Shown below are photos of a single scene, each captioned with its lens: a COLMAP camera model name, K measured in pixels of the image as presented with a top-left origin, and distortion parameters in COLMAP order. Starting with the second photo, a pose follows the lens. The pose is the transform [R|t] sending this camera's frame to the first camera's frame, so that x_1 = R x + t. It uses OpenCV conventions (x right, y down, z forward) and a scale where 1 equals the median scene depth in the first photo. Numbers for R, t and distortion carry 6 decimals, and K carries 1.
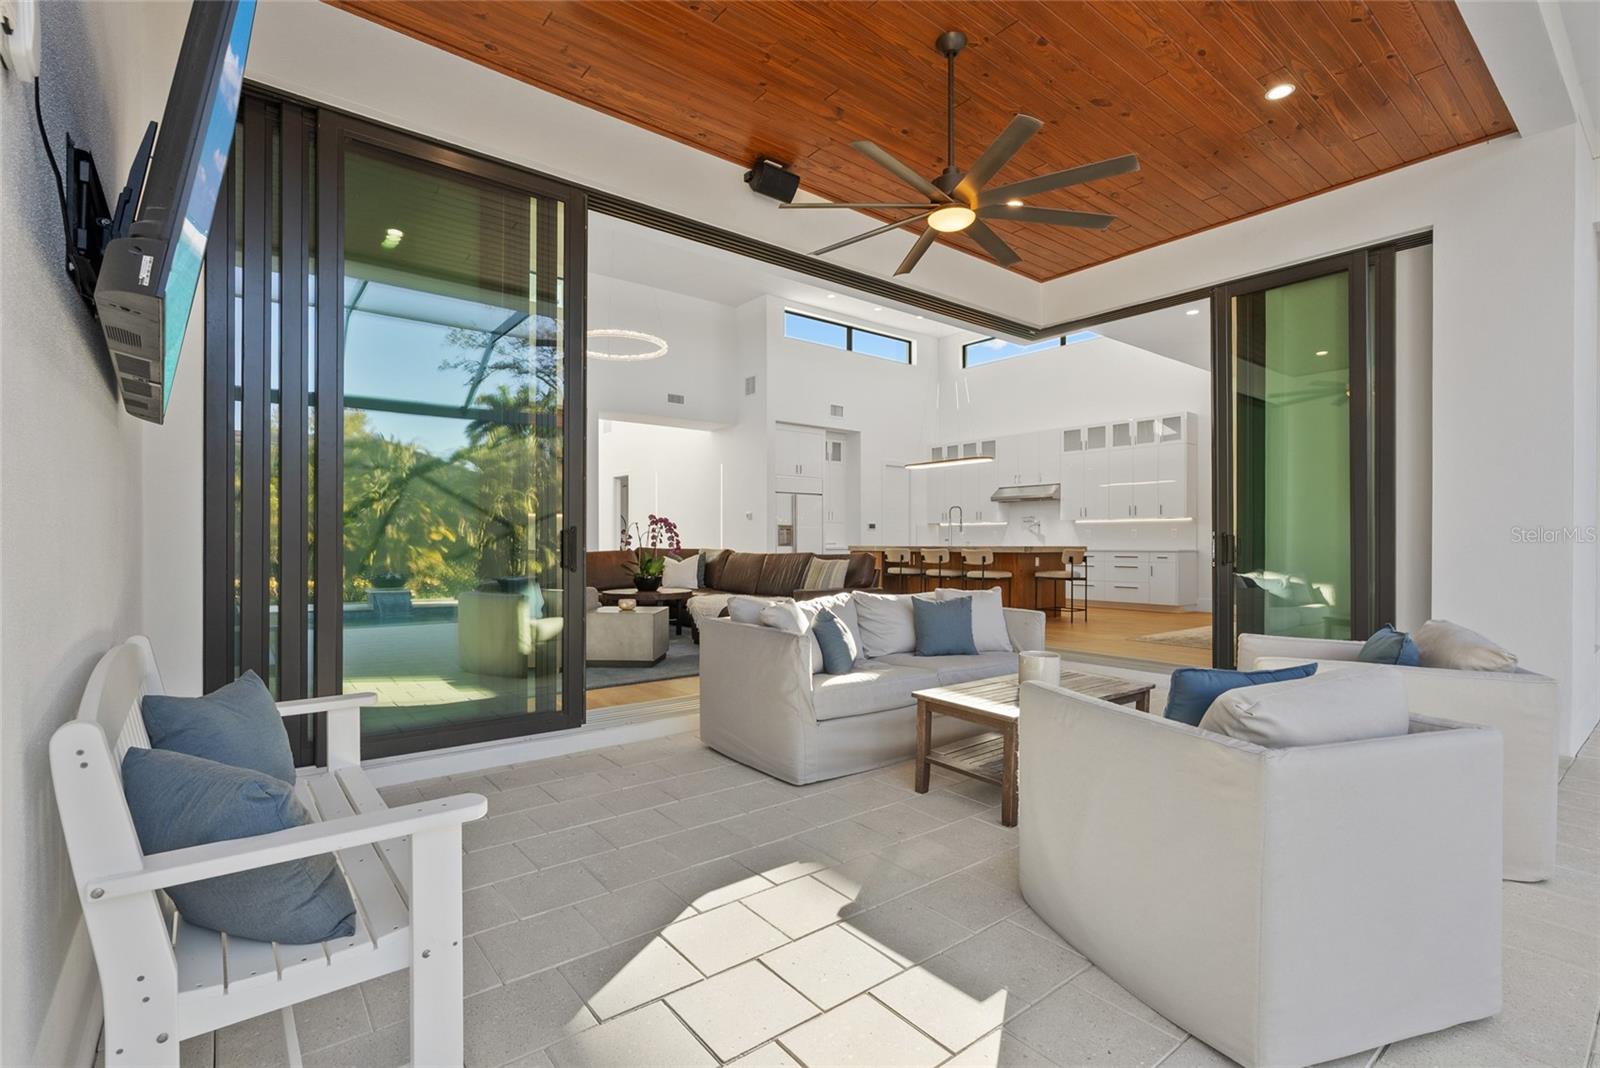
lens RADIAL K [[737.3, 0, 790.2], [0, 737.3, 544.8], [0, 0, 1]] dist [-0.007051, 0.002930]
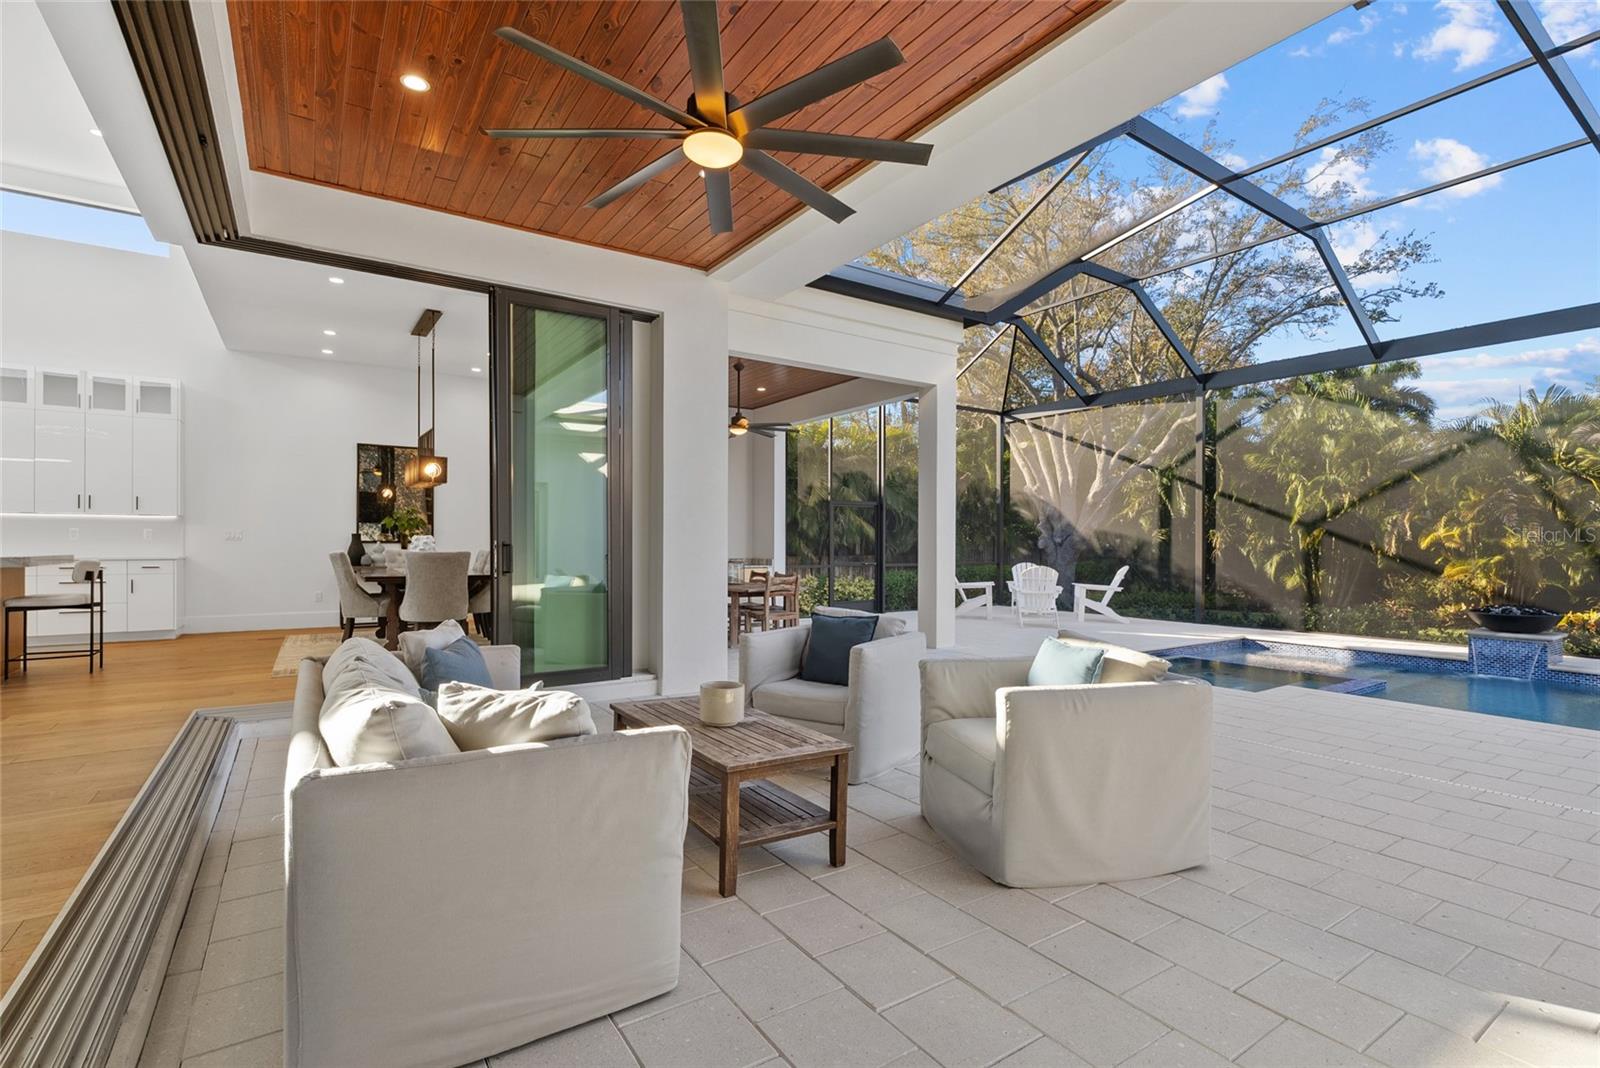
lens RADIAL K [[737.3, 0, 798.3], [0, 737.3, 538.6], [0, 0, 1]] dist [-0.007051, 0.002930]
pose [[0.073738, 0.004558, 0.997267, -0.349598], [0.000238, 0.999989, -0.004589, -0.016075], [-0.997278, 0.000575, 0.073736, 0.533107]]
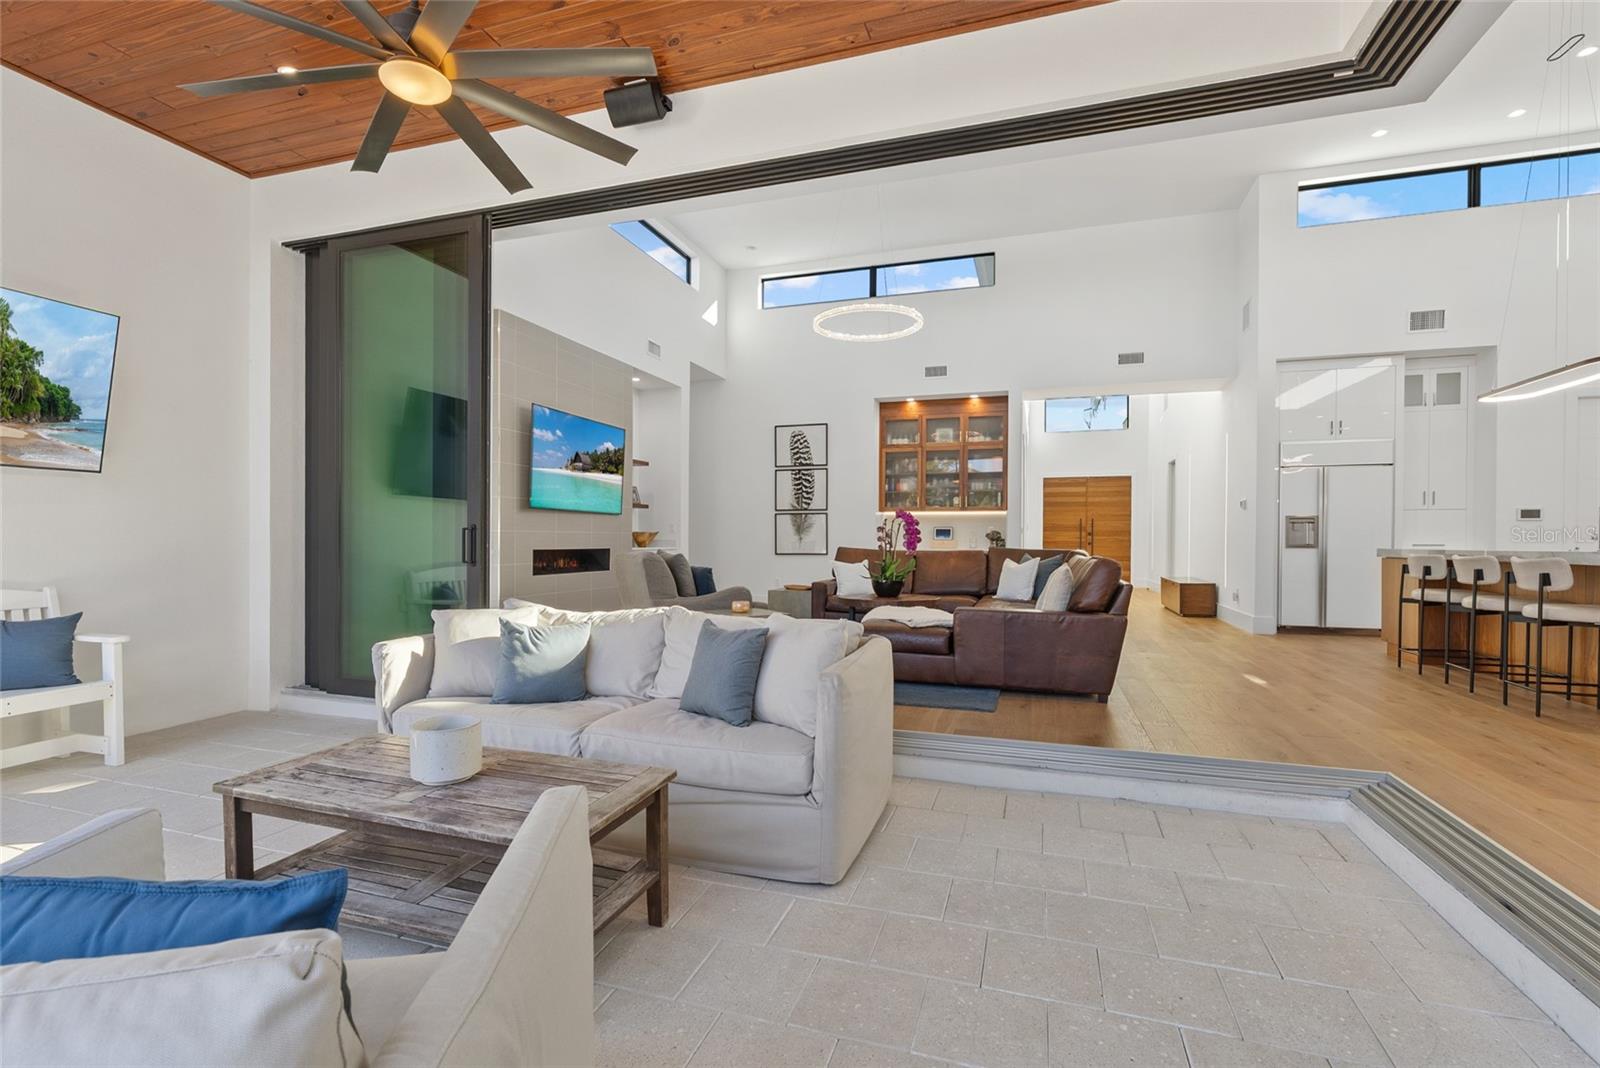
lens RADIAL K [[737.3, 0, 791.1], [0, 737.3, 545.2], [0, 0, 1]] dist [-0.007051, 0.002930]
pose [[0.542673, 0.005923, -0.839923, 0.632174], [-0.006262, 0.999976, 0.003006, -0.000271], [0.839921, 0.003628, 0.542697, 0.571795]]
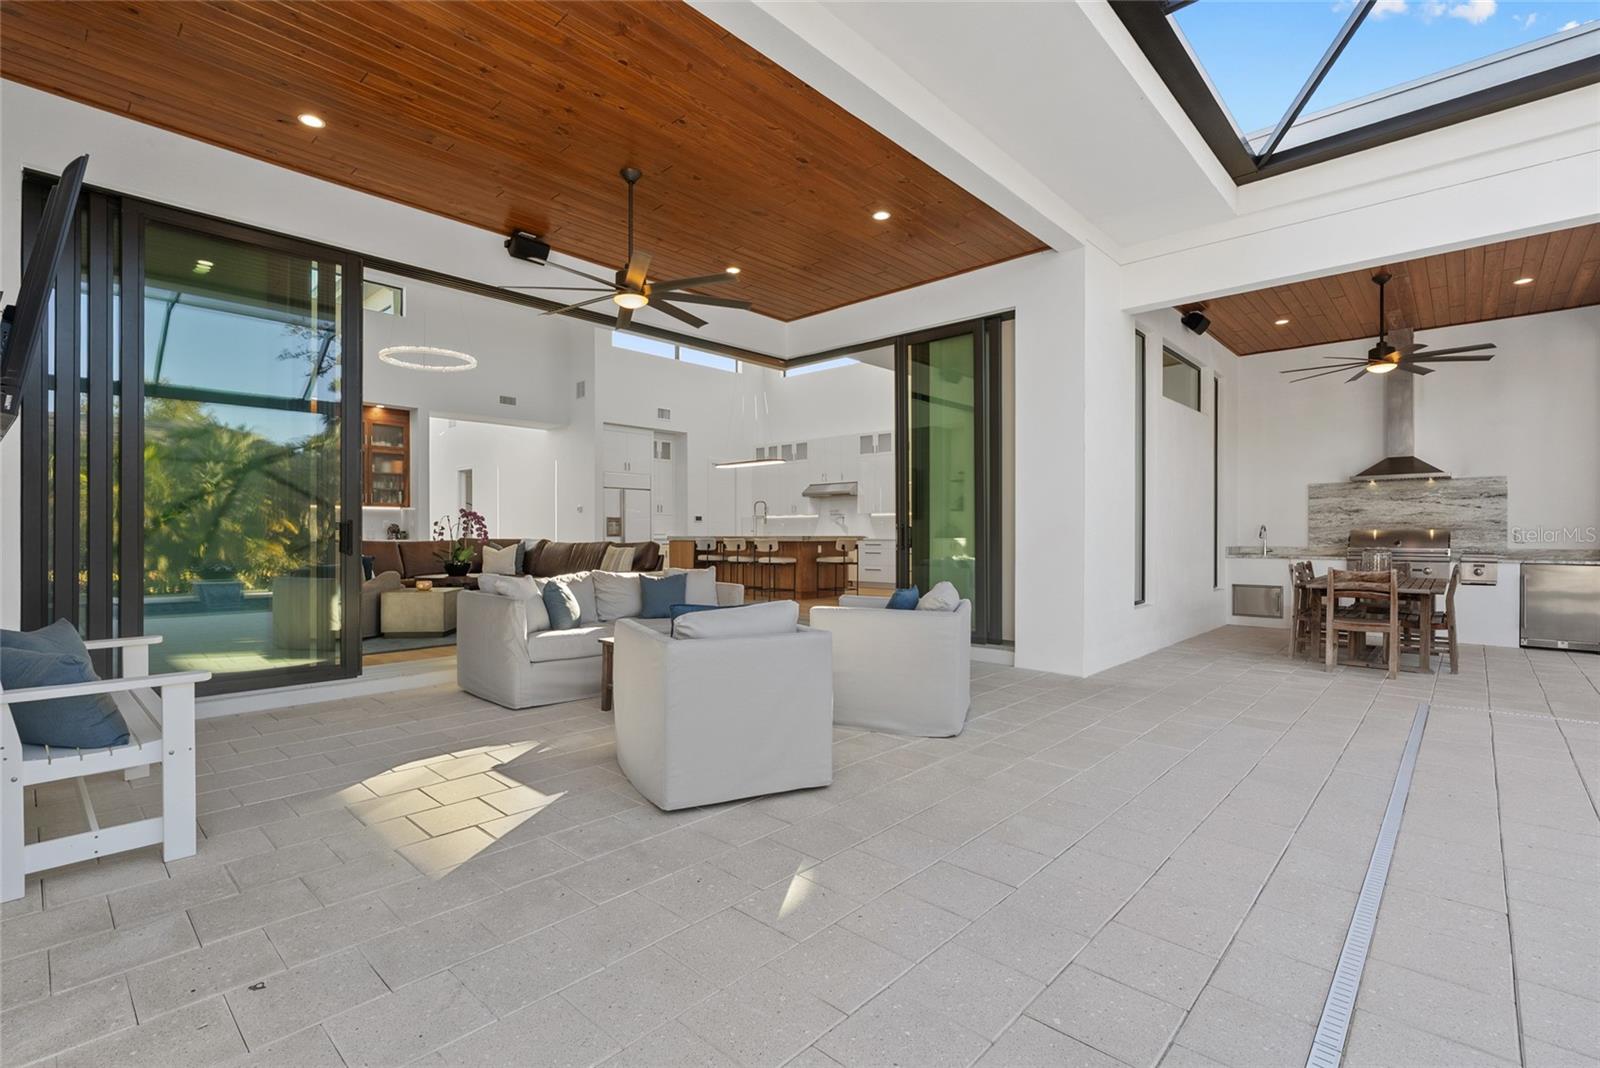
lens RADIAL K [[737.3, 0, 790.9], [0, 737.3, 534.7], [0, 0, 1]] dist [-0.007051, 0.002930]
pose [[0.988714, -0.002284, 0.149799, 0.192146], [0.002594, 0.999995, -0.001873, 0.003418], [-0.149794, 0.002241, 0.988715, -0.265098]]
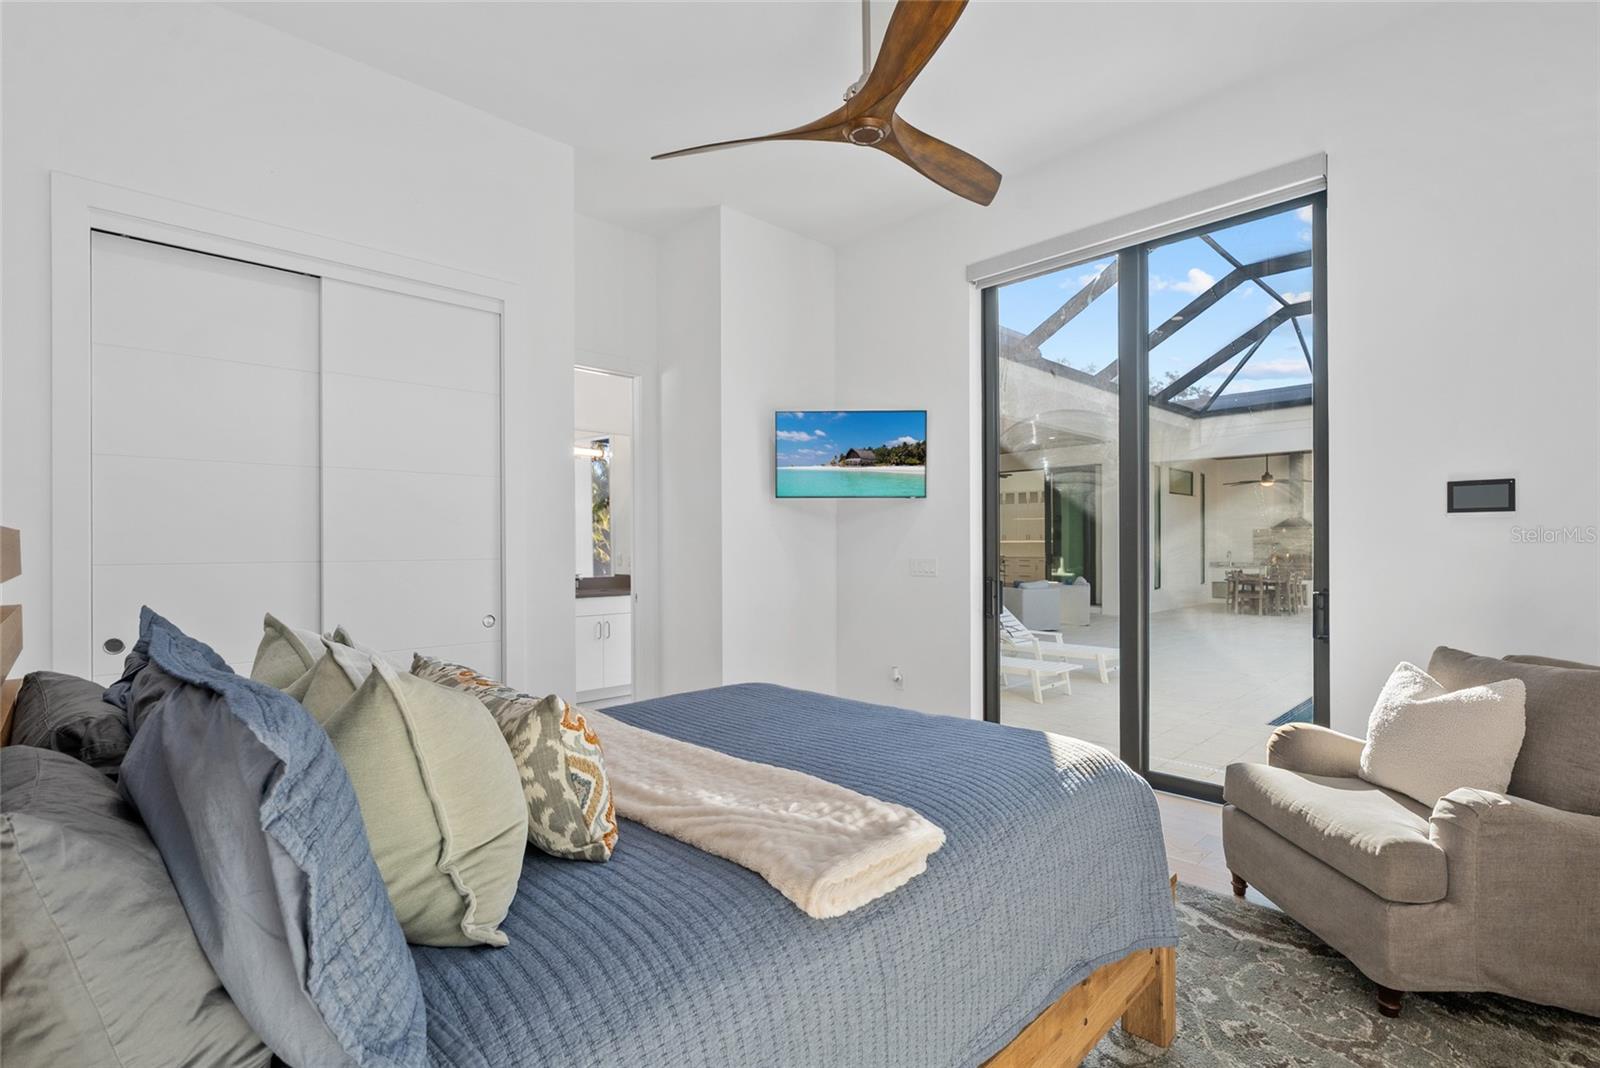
lens RADIAL K [[737.3, 0, 796.8], [0, 737.3, 550.0], [0, 0, 1]] dist [-0.007051, 0.002930]
pose [[0.995478, -0.005438, 0.094836, -0.664397], [0.005171, 0.999982, 0.003066, -0.041557], [-0.094851, -0.002562, 0.995488, -1.770905]]
